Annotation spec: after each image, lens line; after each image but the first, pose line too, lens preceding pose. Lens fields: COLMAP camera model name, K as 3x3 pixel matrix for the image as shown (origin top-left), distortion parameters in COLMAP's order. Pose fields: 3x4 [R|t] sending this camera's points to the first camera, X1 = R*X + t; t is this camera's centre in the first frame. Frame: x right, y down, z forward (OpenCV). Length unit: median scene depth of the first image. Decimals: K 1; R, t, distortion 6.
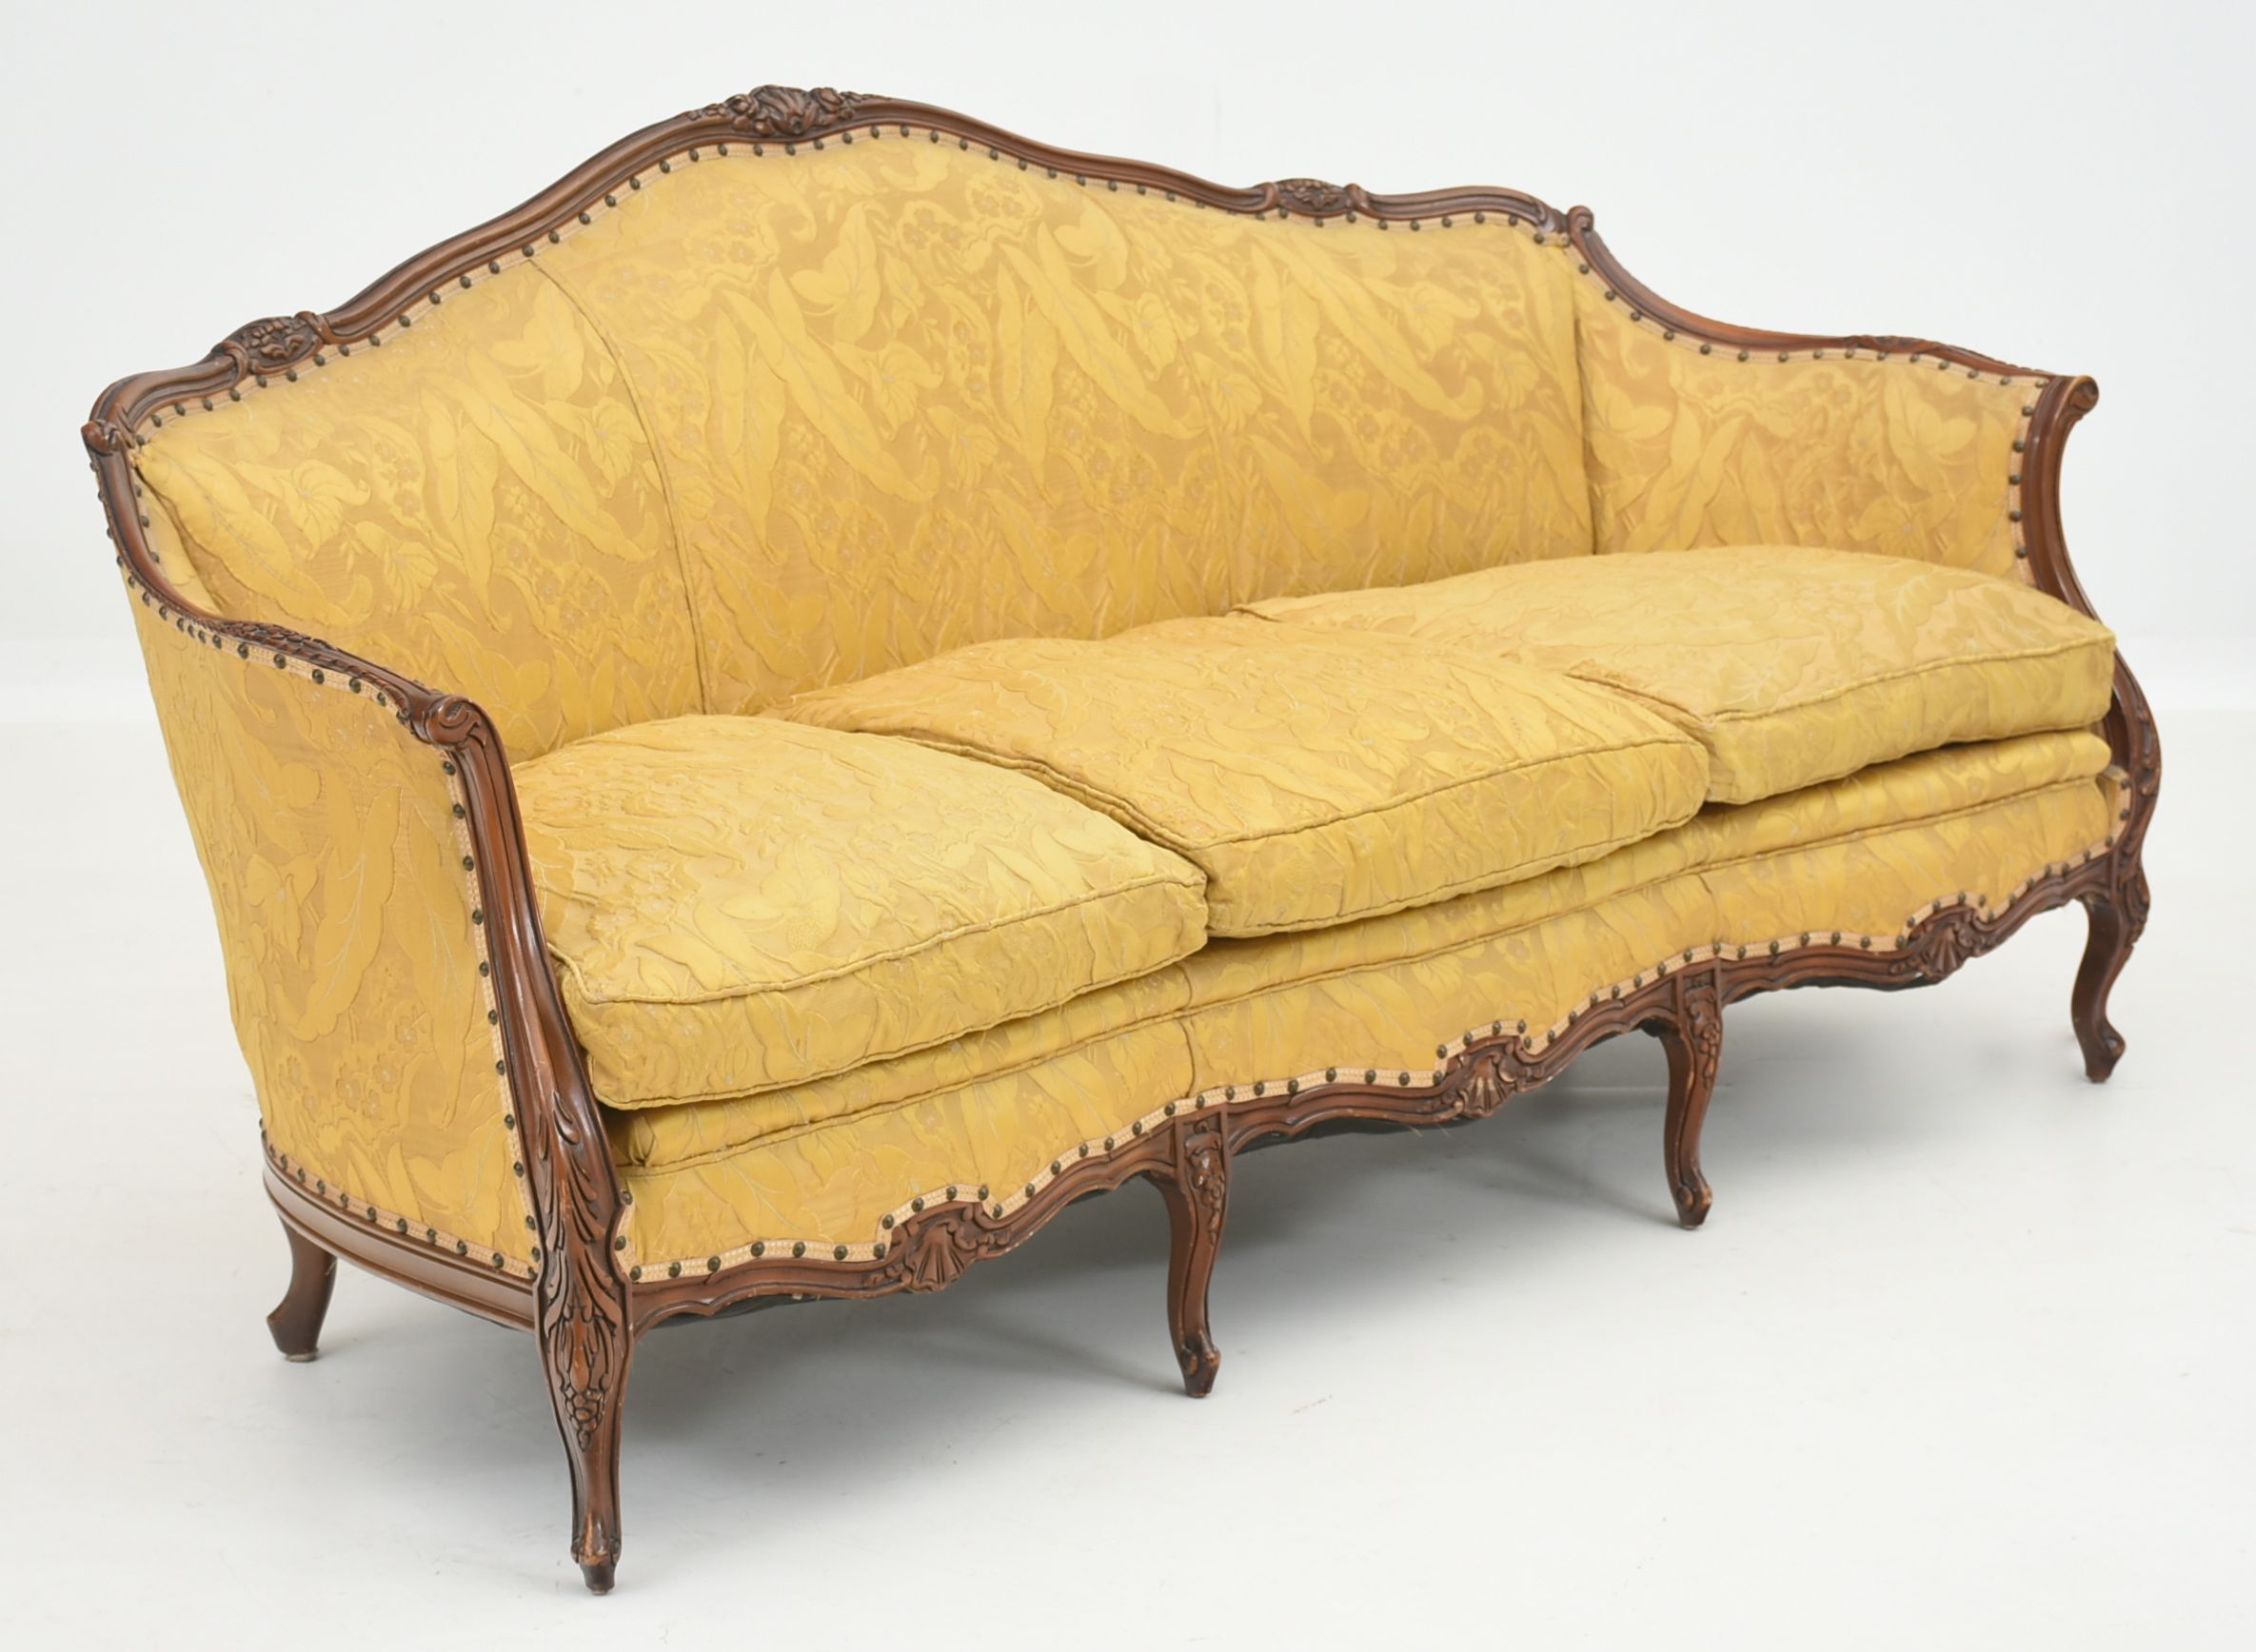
lens RADIAL K [[5755.2, 0, 1128.0], [0, 5755.2, 826.0], [0, 0, 1]] dist [-0.040720, -0.479109]
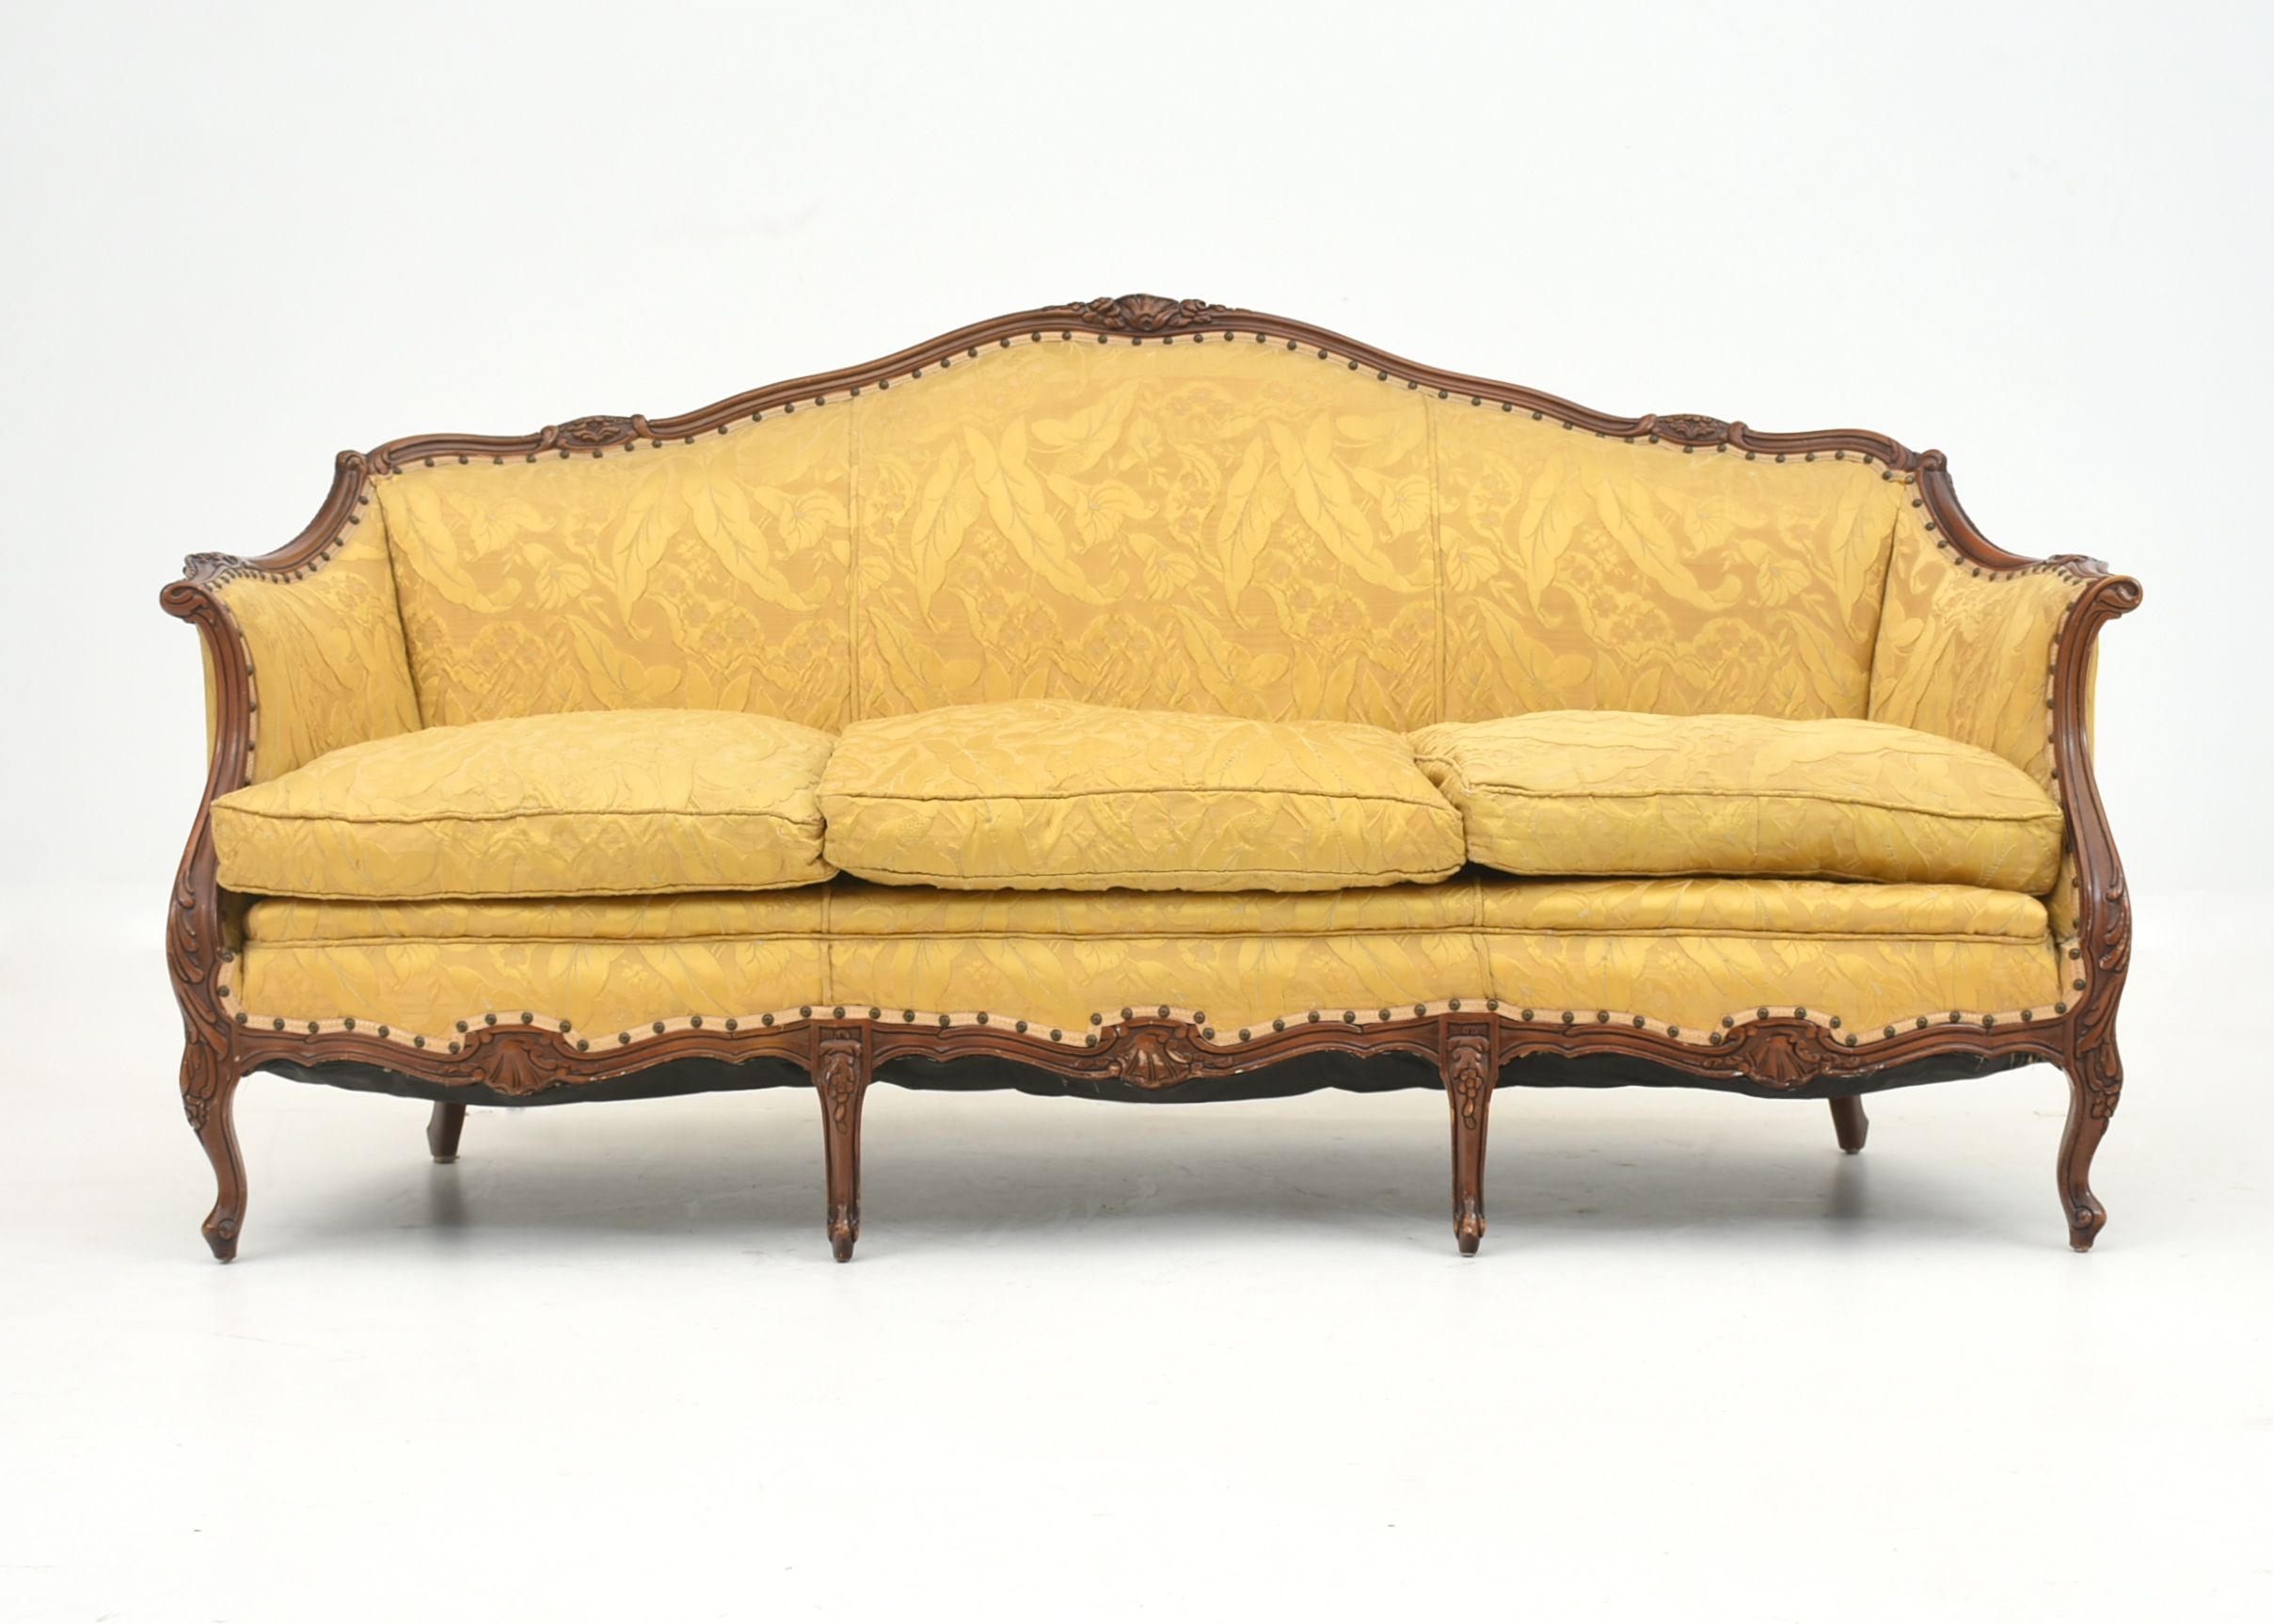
lens RADIAL K [[4897.8, 0, 1137.0], [0, 4897.8, 812.0], [0, 0, 1]] dist [-0.081458, -0.104538]
pose [[0.722670, 0.064129, -0.688212, 0.691952], [-0.167268, 0.982317, -0.084109, 0.074249], [0.670649, 0.175899, 0.720618, 0.249019]]
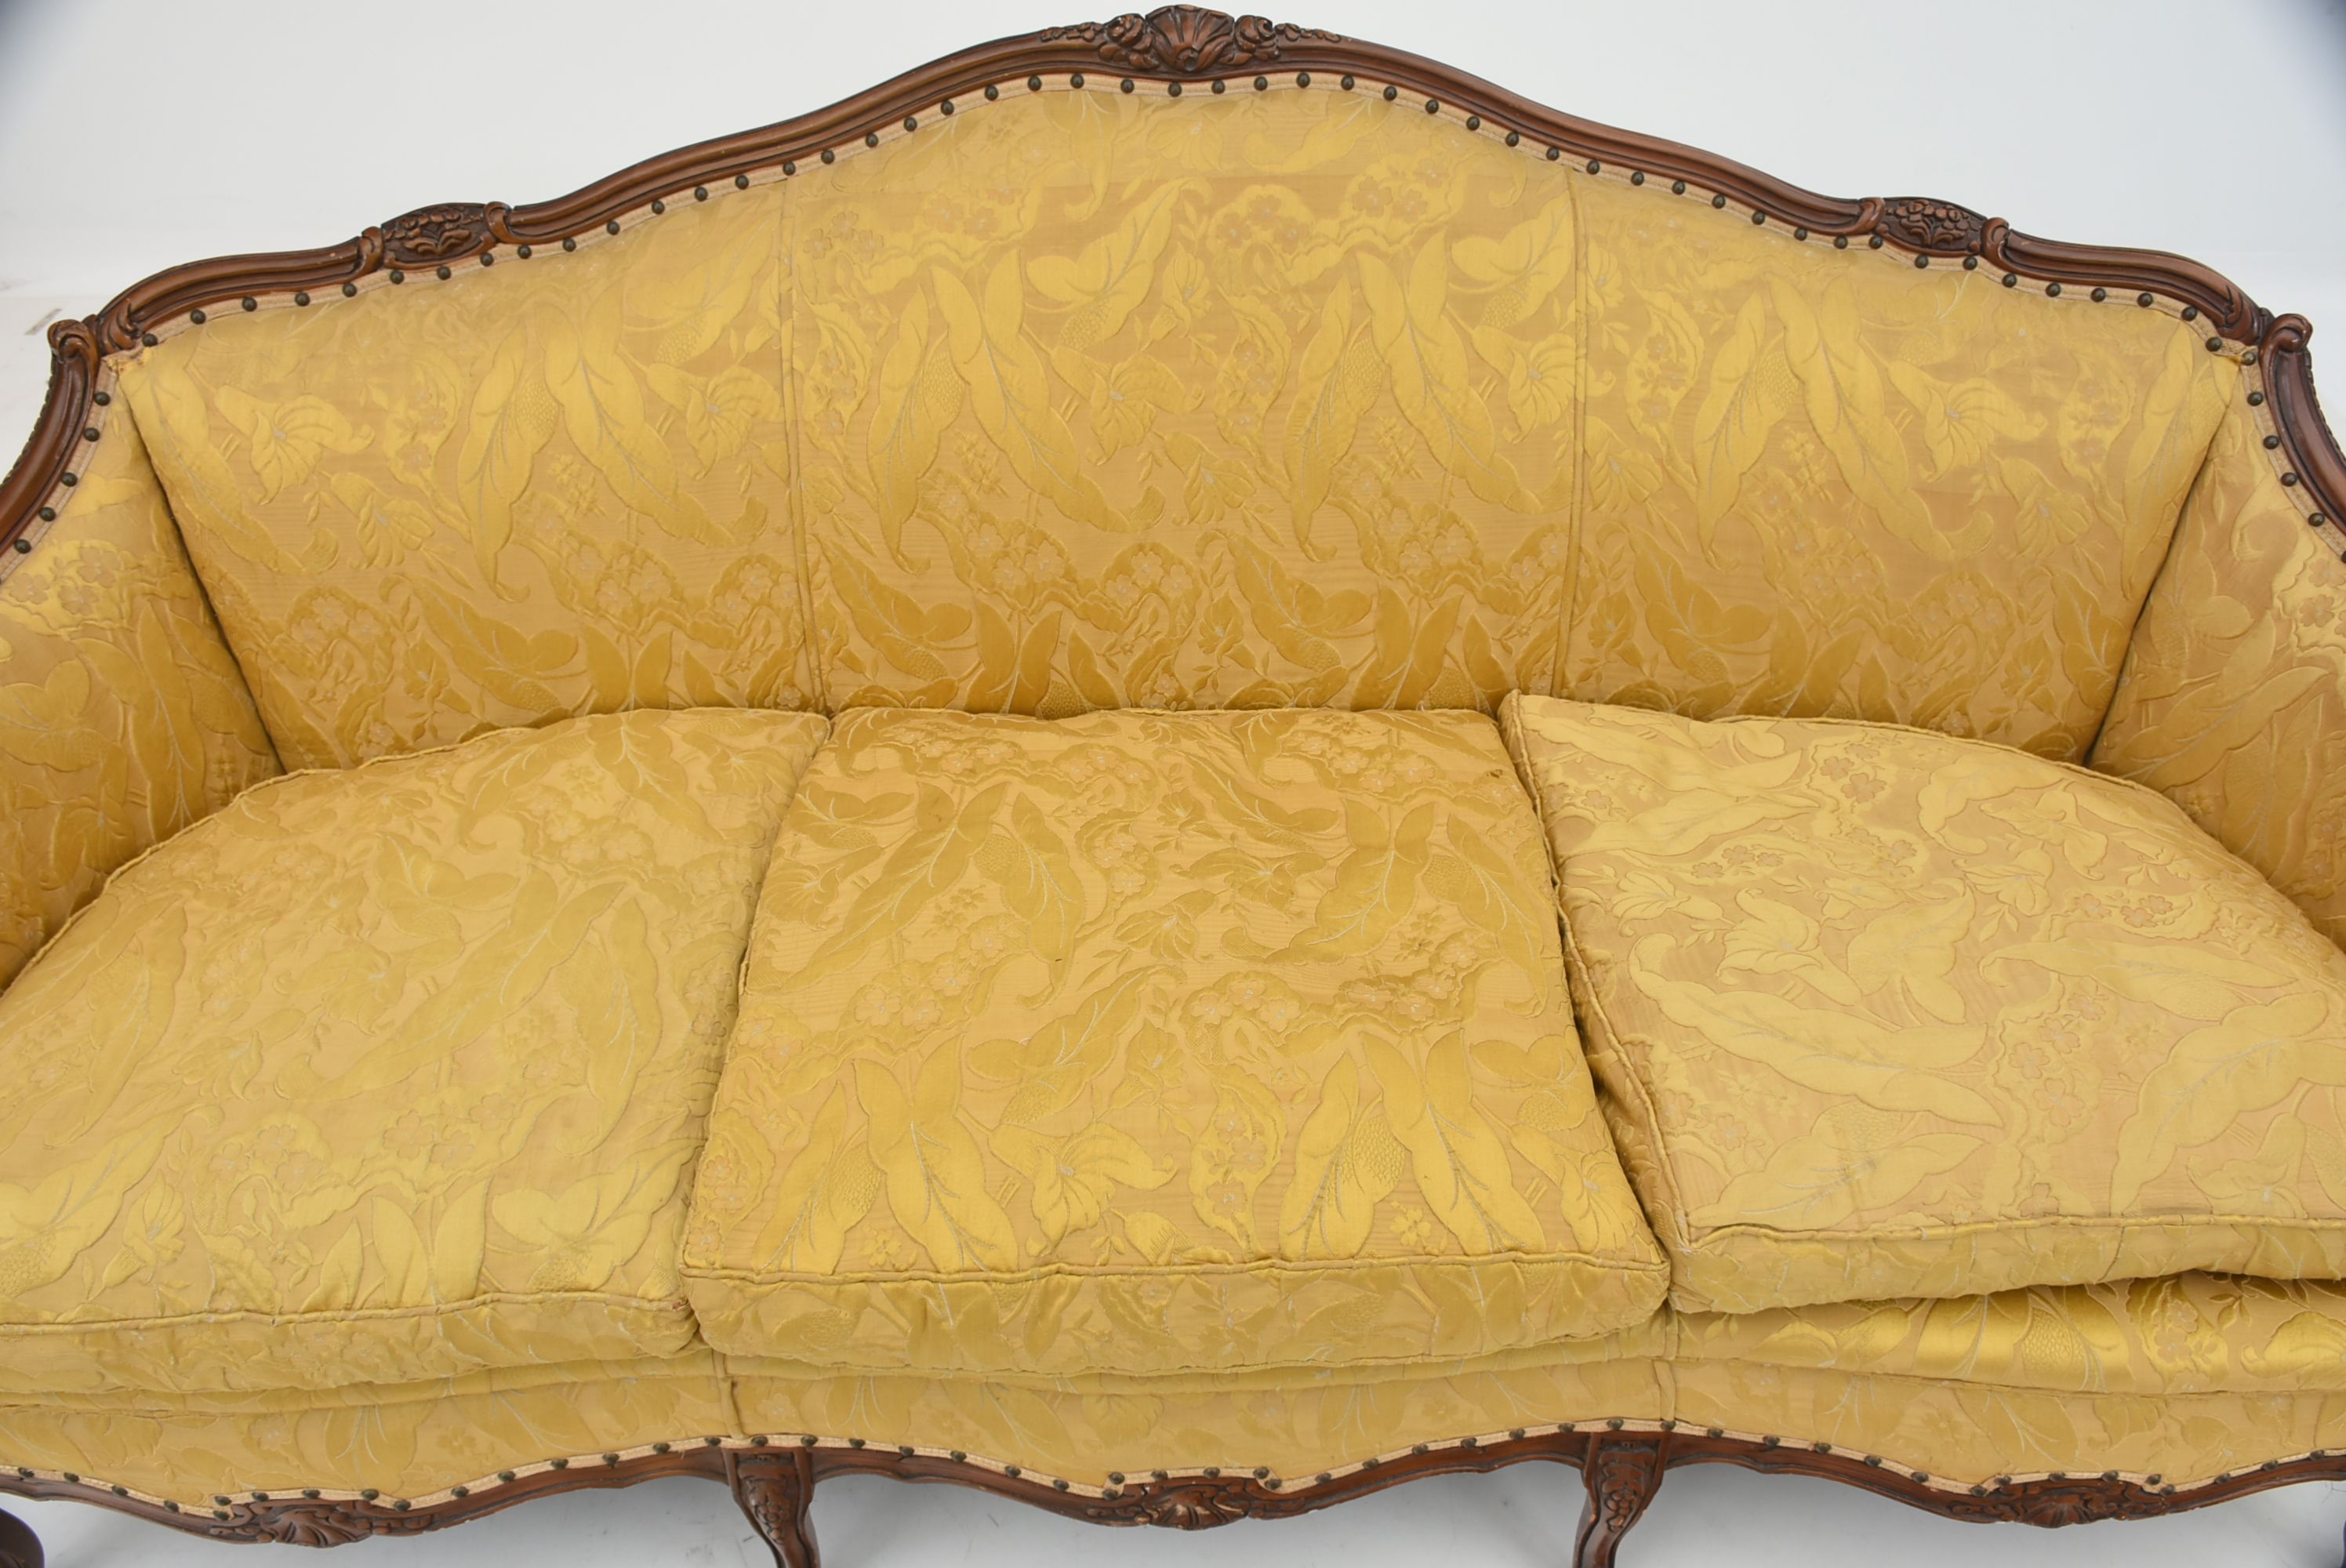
lens RADIAL K [[1928.7, 0, 1162.9], [0, 1928.7, 823.3], [0, 0, 1]] dist [0.000100, 0.005203]
pose [[0.720409, 0.442837, -0.533766, 0.154566], [-0.167343, 0.857864, 0.485866, -0.167325], [0.673058, -0.260700, 0.692119, 0.766475]]
